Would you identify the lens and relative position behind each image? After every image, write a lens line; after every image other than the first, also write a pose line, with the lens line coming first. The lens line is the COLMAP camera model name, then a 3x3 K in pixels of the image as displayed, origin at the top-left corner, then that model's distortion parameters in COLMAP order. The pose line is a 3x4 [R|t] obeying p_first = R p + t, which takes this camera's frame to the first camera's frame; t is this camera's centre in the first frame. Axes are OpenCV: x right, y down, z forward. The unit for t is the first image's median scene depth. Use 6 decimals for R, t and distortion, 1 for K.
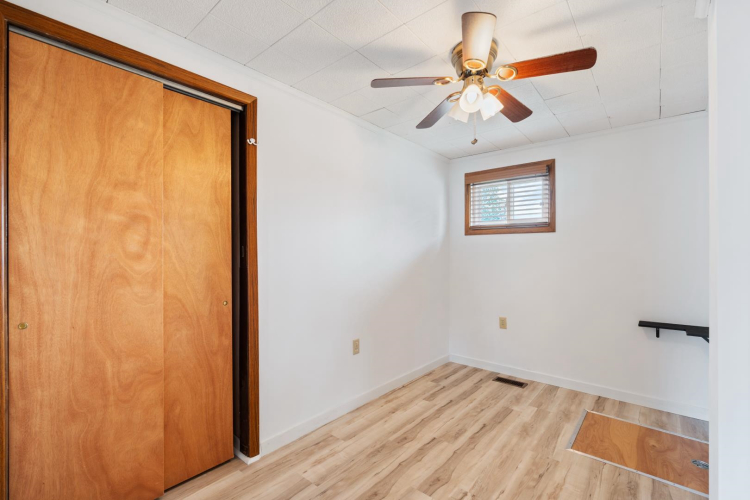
lens RADIAL K [[329.1, 0, 381.5], [0, 329.1, 253.6], [0, 0, 1]] dist [-0.002611, -0.000023]
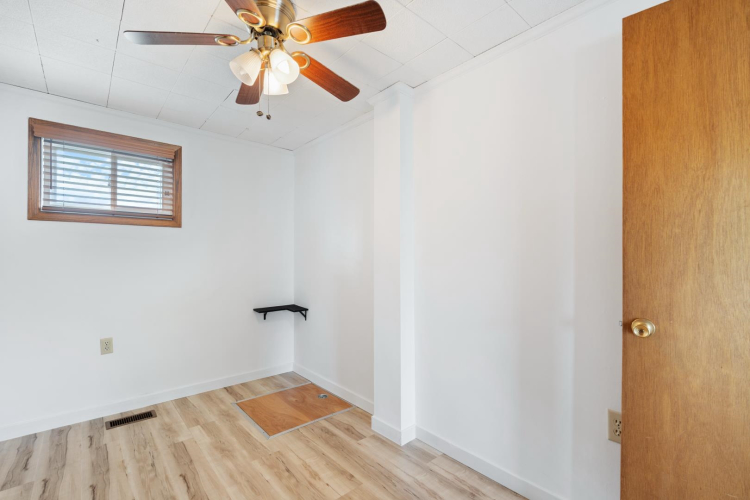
lens RADIAL K [[329.1, 0, 378.3], [0, 329.1, 252.2], [0, 0, 1]] dist [-0.002611, -0.000023]
pose [[0.174114, 0.002680, 0.984722, -0.306049], [-0.007291, 0.999972, -0.001432, -0.000408], [-0.984699, -0.006931, 0.174128, 0.357939]]
